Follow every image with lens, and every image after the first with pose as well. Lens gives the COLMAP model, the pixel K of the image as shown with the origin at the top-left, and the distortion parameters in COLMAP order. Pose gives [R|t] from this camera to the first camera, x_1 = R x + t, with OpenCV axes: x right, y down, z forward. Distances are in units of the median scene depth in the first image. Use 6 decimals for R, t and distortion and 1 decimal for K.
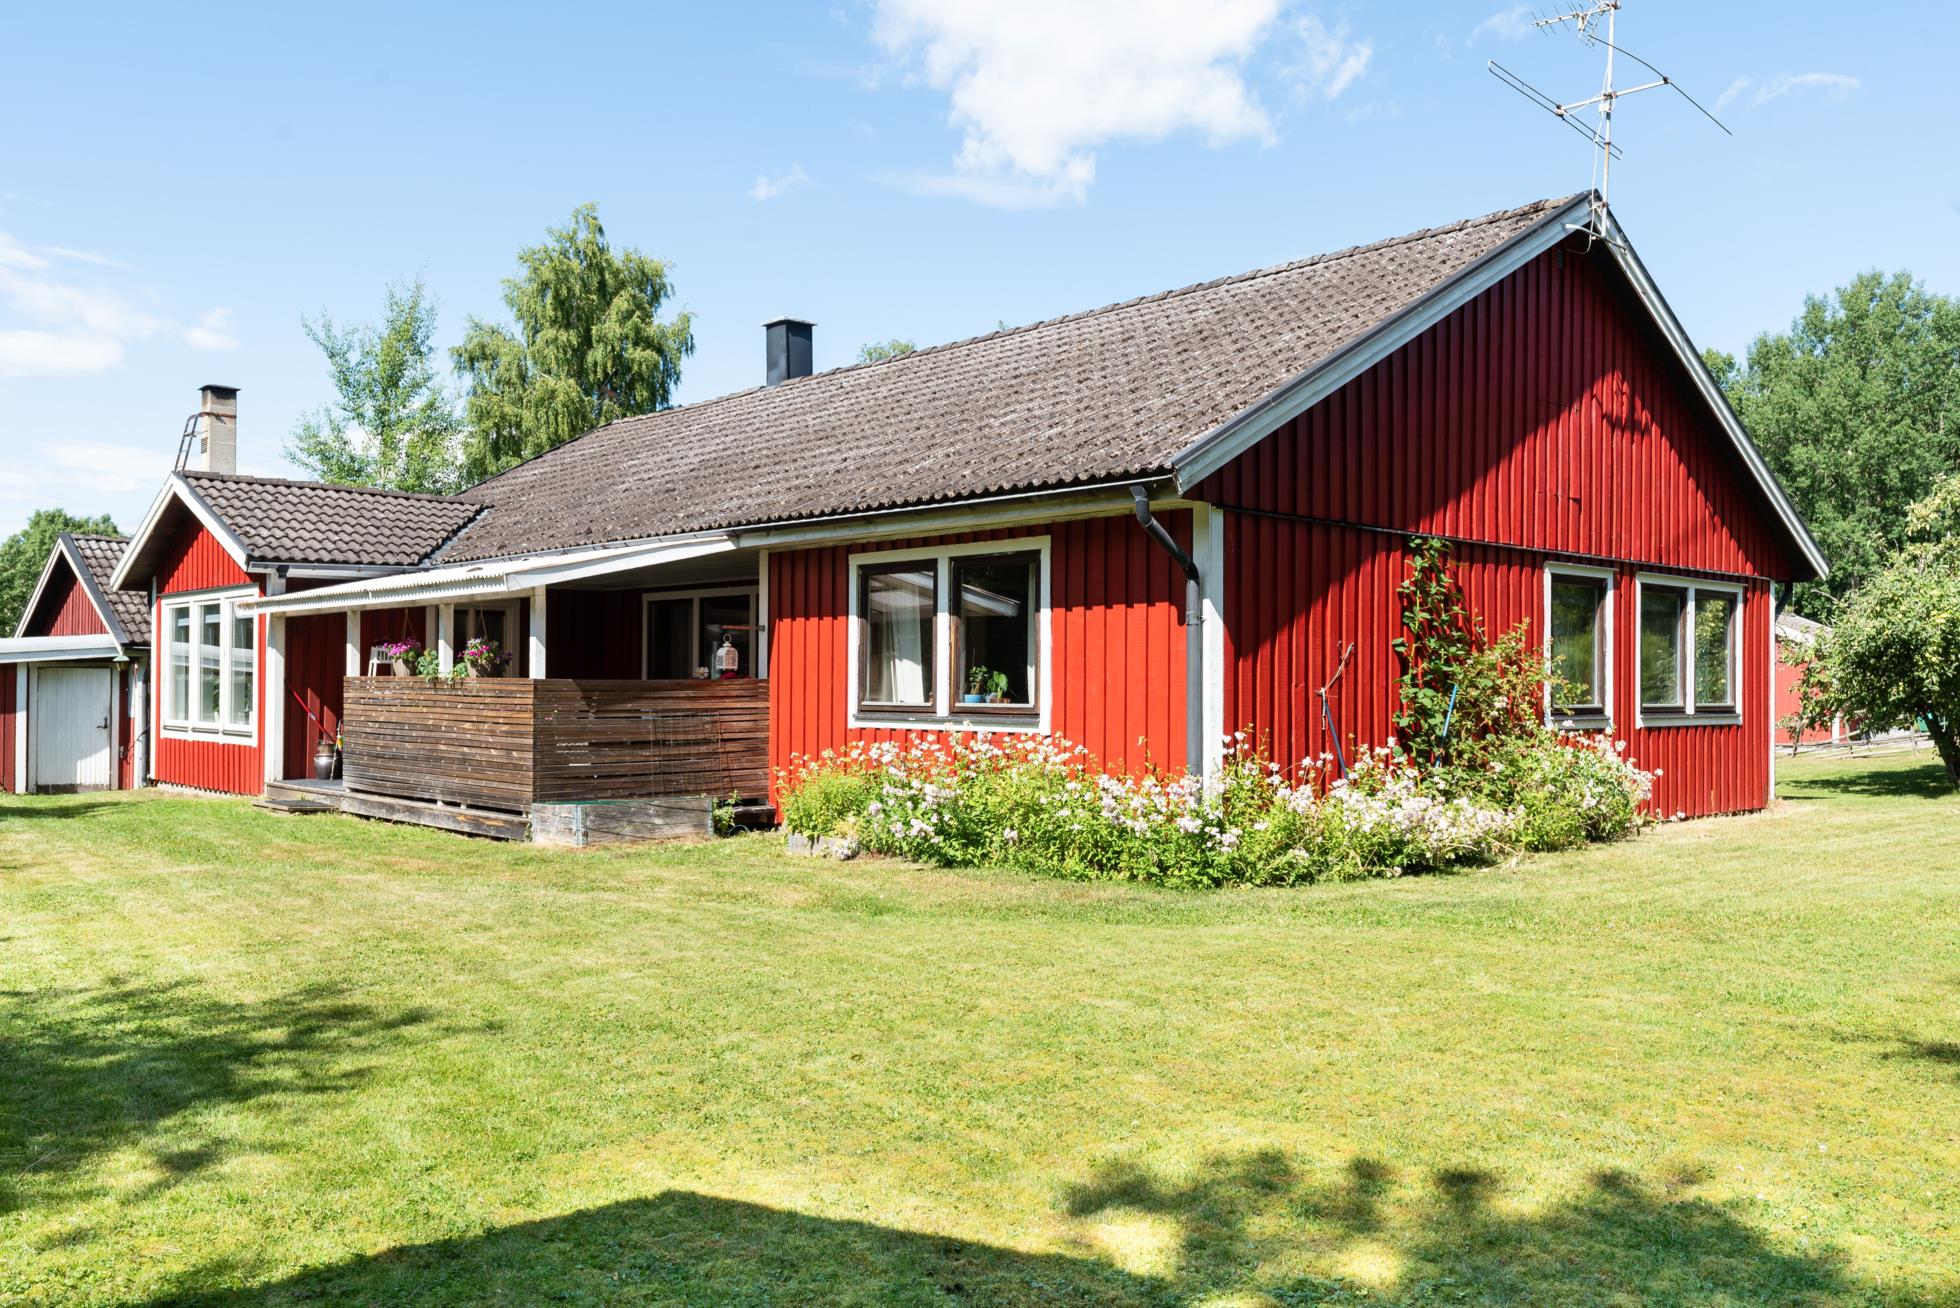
lens RADIAL K [[1529.1, 0, 980.0], [0, 1529.1, 654.0], [0, 0, 1]] dist [-0.004860, -0.005456]
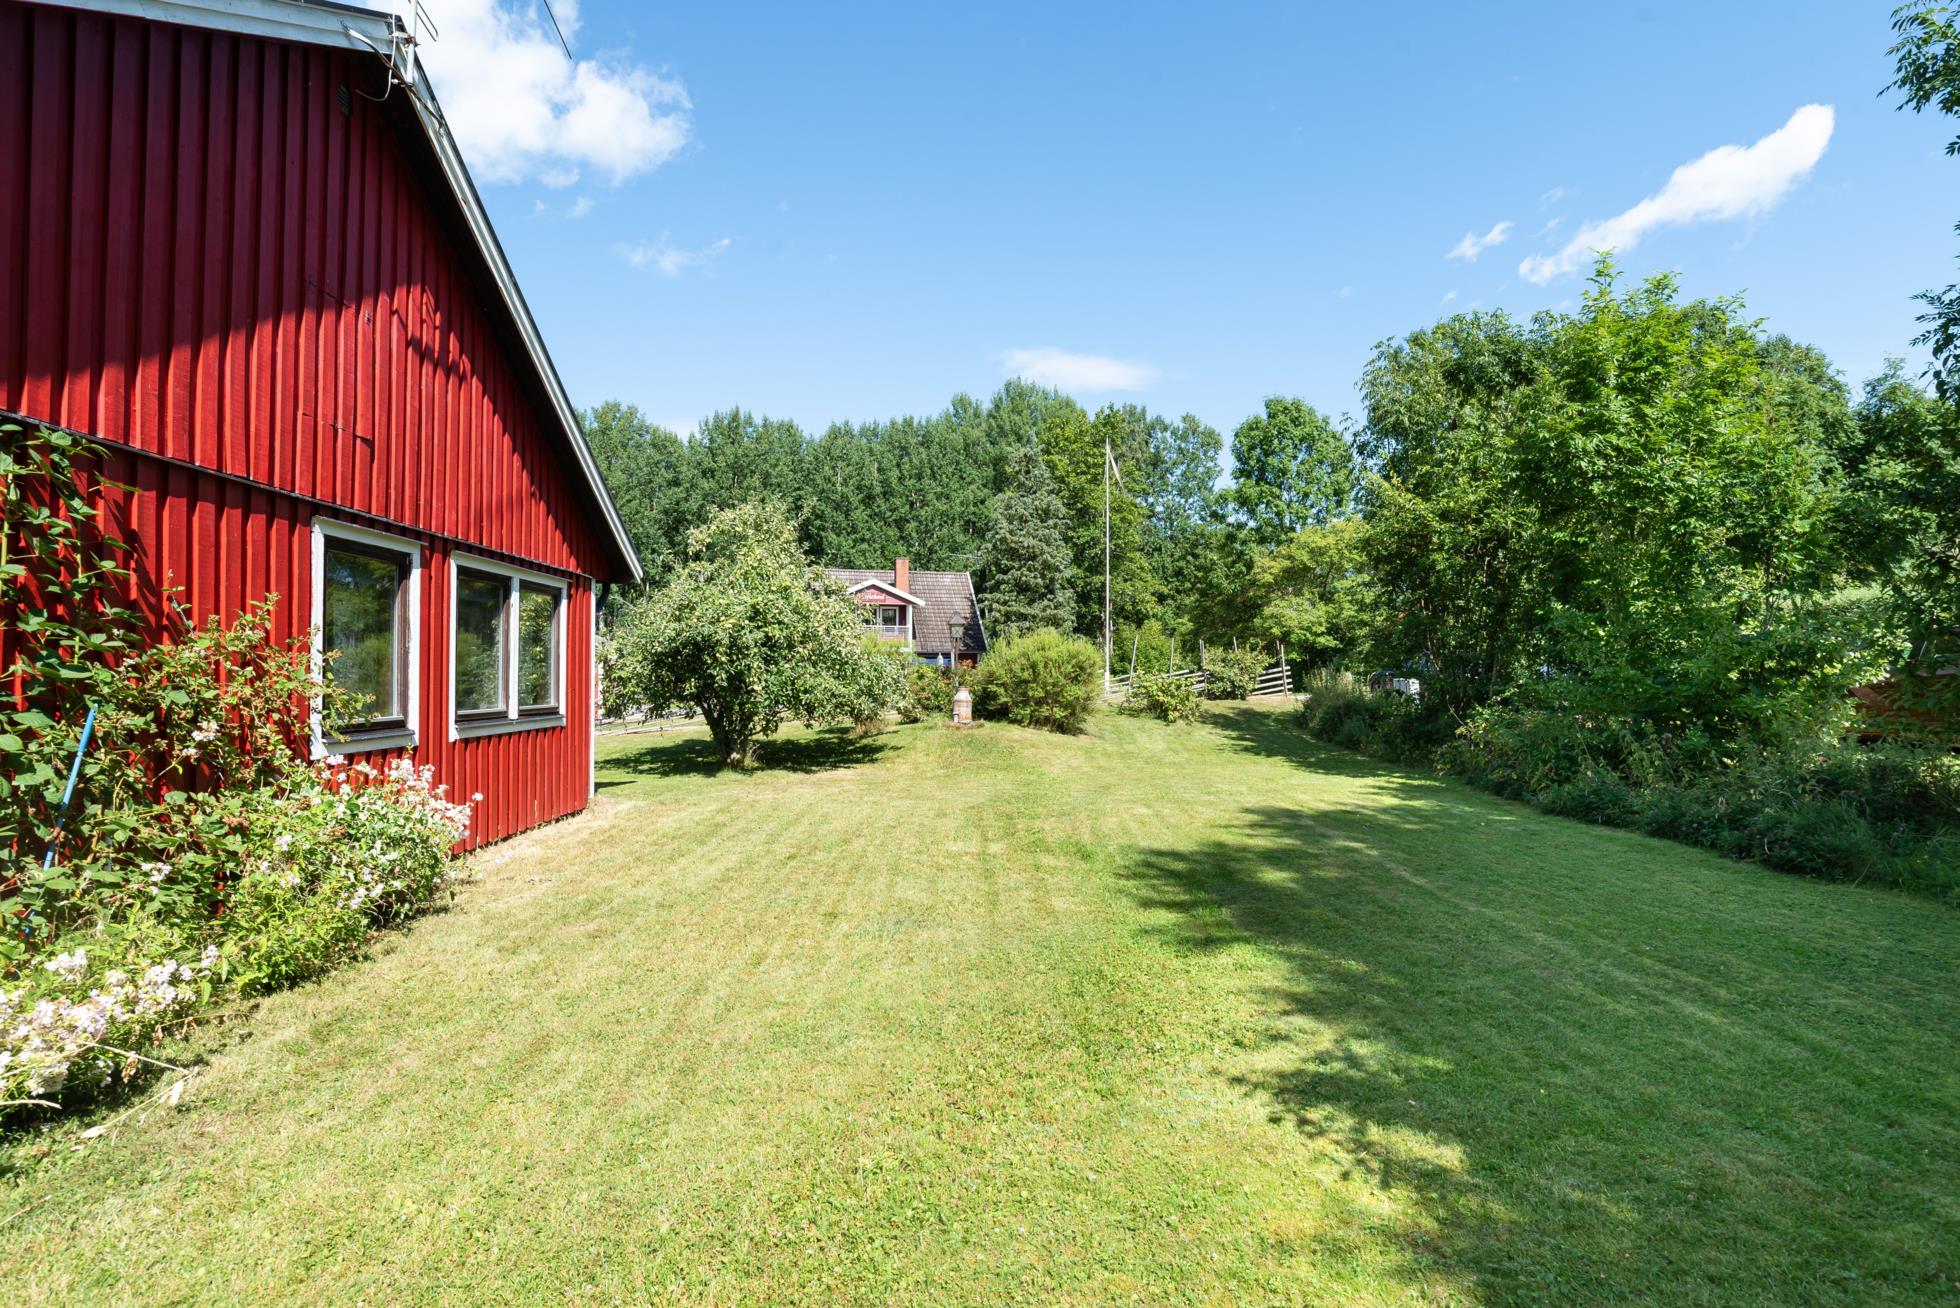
lens RADIAL K [[987.6, 0, 982.5], [0, 987.6, 669.4], [0, 0, 1]] dist [-0.000375, -0.000132]
pose [[0.621379, -0.001252, 0.783509, 0.193671], [-0.013587, 0.999831, 0.012373, -0.000449], [-0.783392, -0.018334, 0.621257, 0.451046]]
